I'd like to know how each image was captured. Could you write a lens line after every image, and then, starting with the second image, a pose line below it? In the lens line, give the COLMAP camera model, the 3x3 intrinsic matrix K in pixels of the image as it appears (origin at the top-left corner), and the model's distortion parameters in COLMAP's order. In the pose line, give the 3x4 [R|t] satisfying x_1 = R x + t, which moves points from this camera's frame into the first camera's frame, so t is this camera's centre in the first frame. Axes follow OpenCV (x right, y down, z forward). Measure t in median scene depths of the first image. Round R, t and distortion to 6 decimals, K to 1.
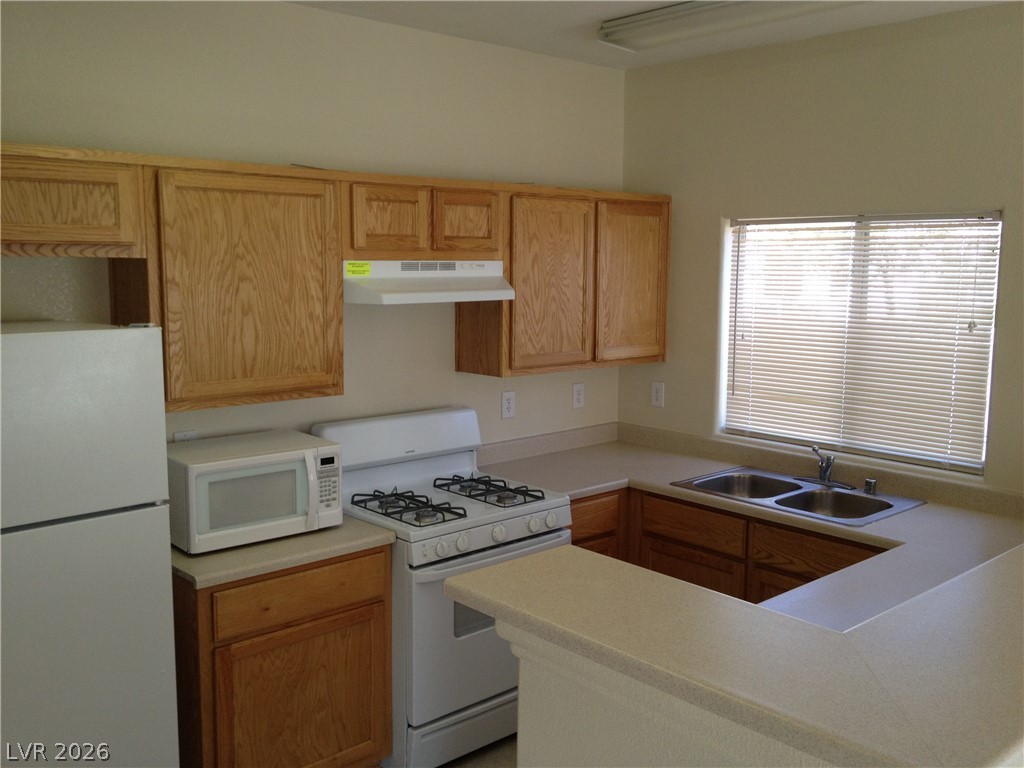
lens RADIAL K [[989.7, 0, 509.9], [0, 989.7, 381.3], [0, 0, 1]] dist [0.072071, 0.000000]
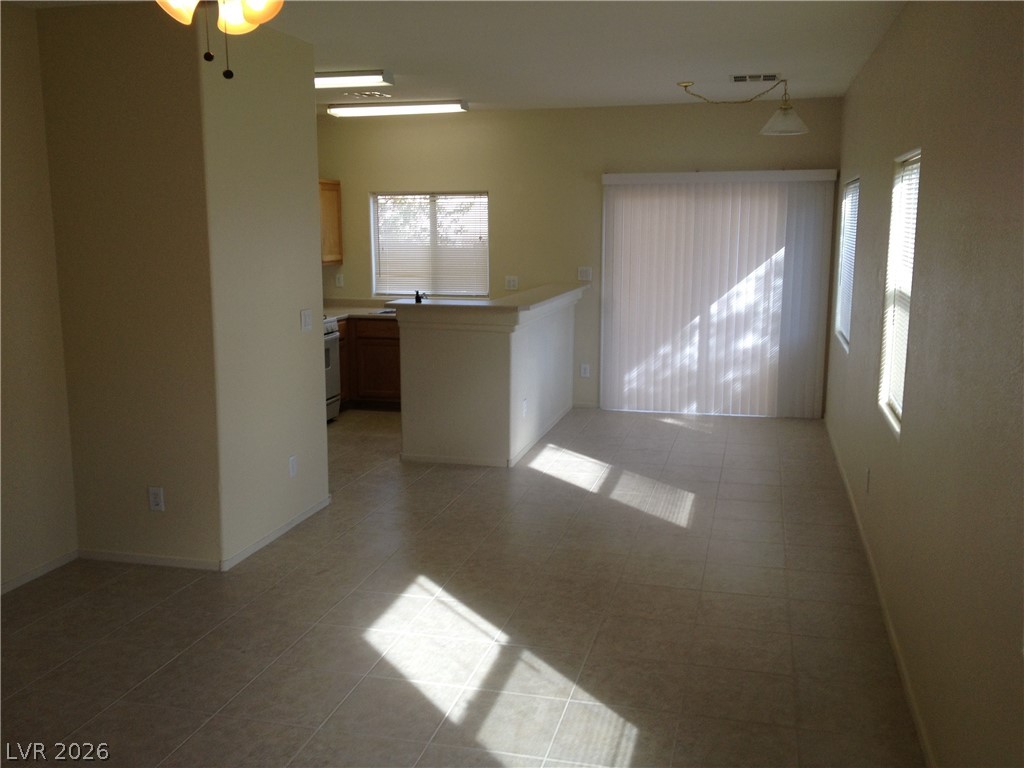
lens RADIAL K [[989.7, 0, 511.4], [0, 989.7, 385.7], [0, 0, 1]] dist [0.072071, 0.000000]
pose [[0.841776, -0.098676, 0.530732, -0.695096], [0.080088, 0.995100, 0.057988, 0.146900], [-0.533853, -0.006308, 0.845554, -0.957130]]
